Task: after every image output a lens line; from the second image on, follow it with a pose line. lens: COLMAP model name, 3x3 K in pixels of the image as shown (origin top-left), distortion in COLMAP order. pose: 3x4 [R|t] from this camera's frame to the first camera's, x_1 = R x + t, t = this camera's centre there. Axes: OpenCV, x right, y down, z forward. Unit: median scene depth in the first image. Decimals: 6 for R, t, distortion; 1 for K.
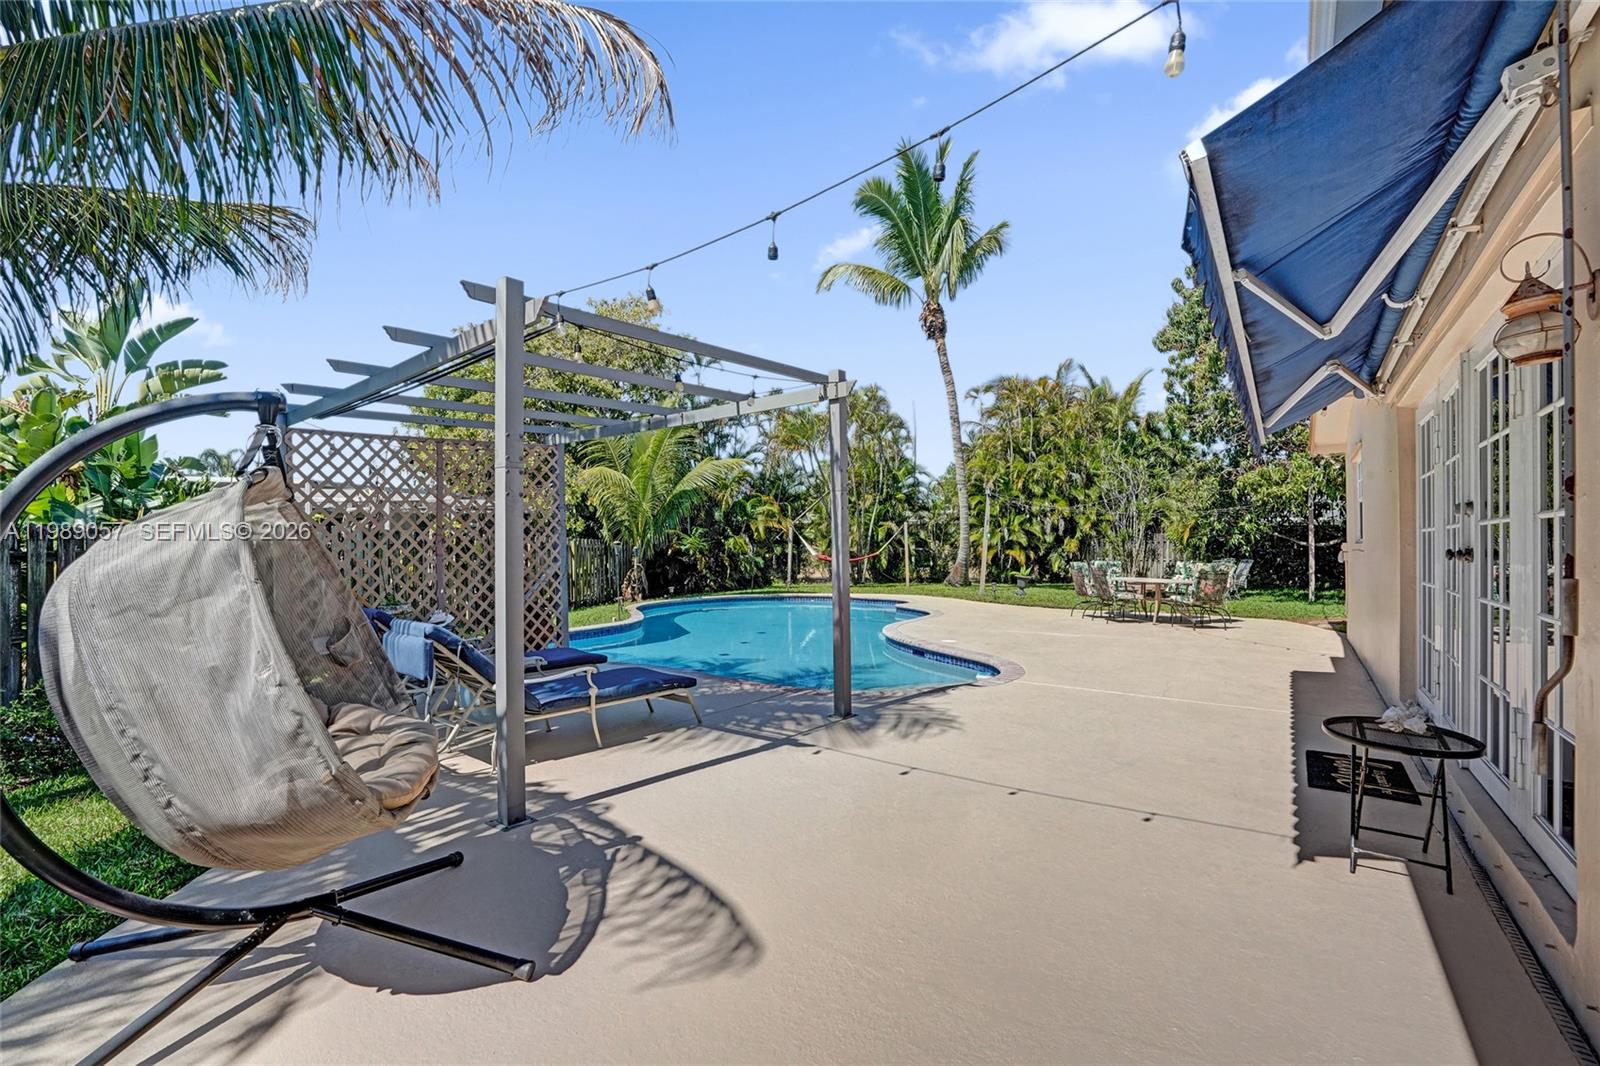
lens RADIAL K [[773.5, 0, 792.4], [0, 773.5, 531.9], [0, 0, 1]] dist [-0.047549, 0.025554]
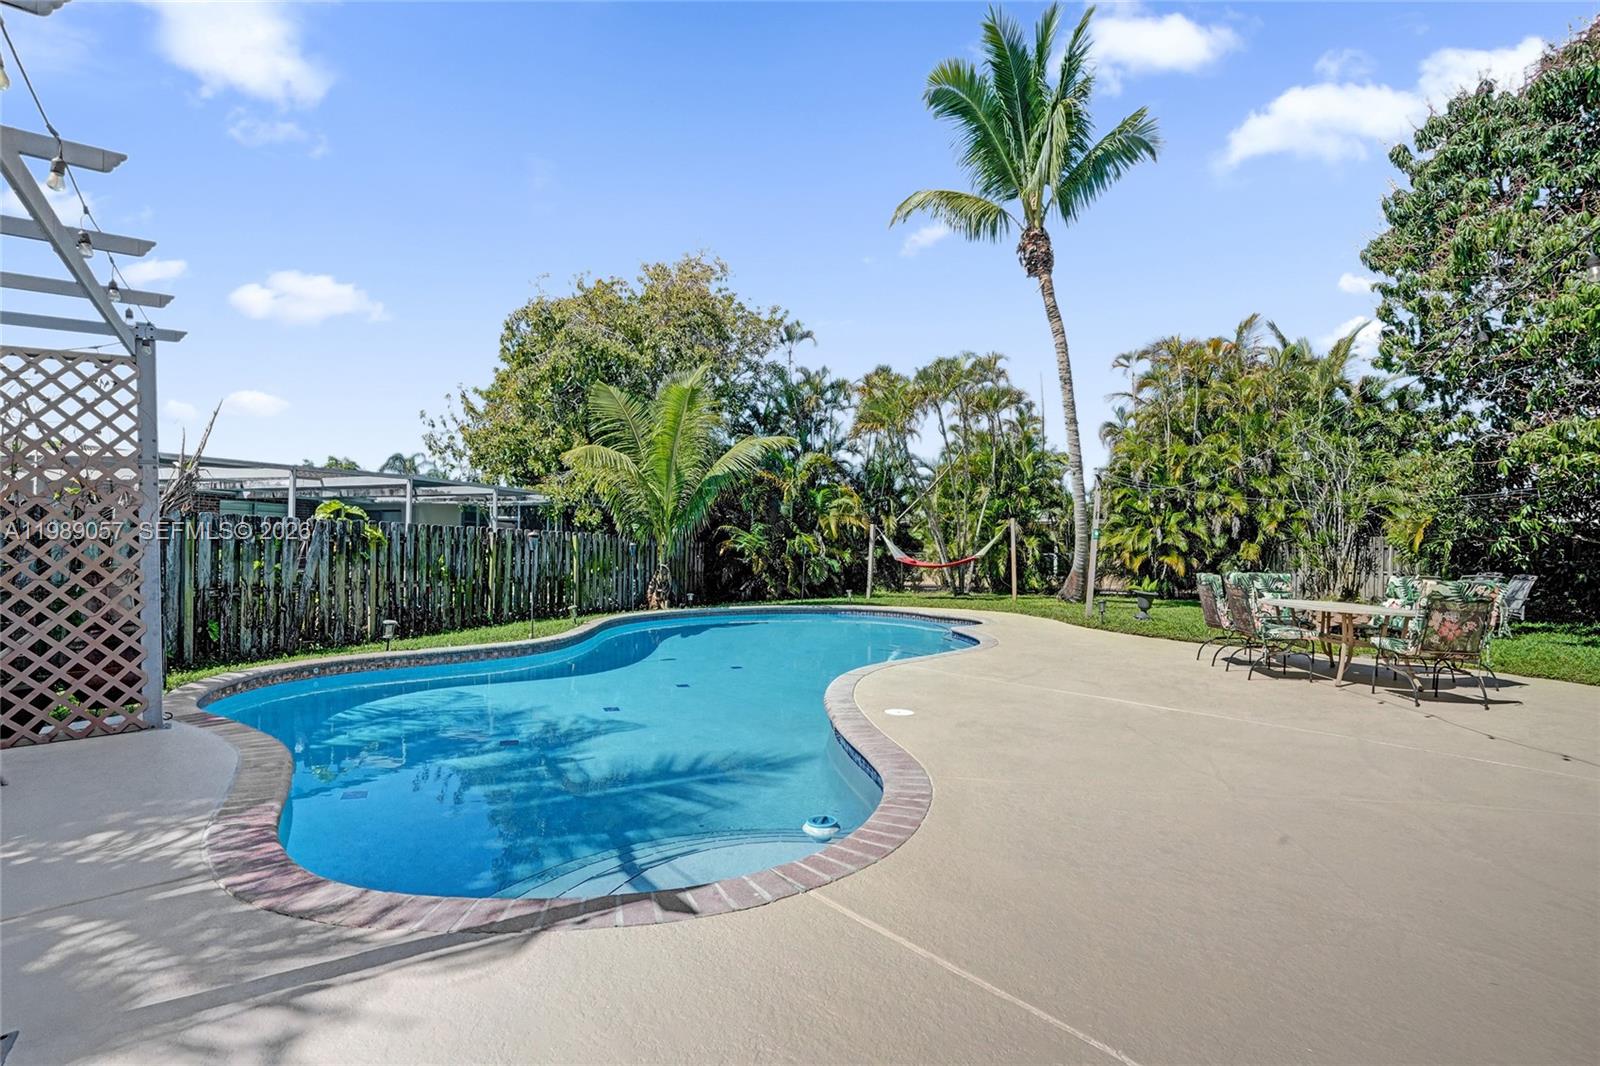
lens RADIAL K [[773.5, 0, 797.6], [0, 773.5, 527.3], [0, 0, 1]] dist [-0.047549, 0.025554]
pose [[0.975793, 0.008440, -0.218534, 0.091909], [-0.010870, 0.999892, -0.009919, 0.005969], [0.218427, 0.012054, 0.975779, 0.163669]]
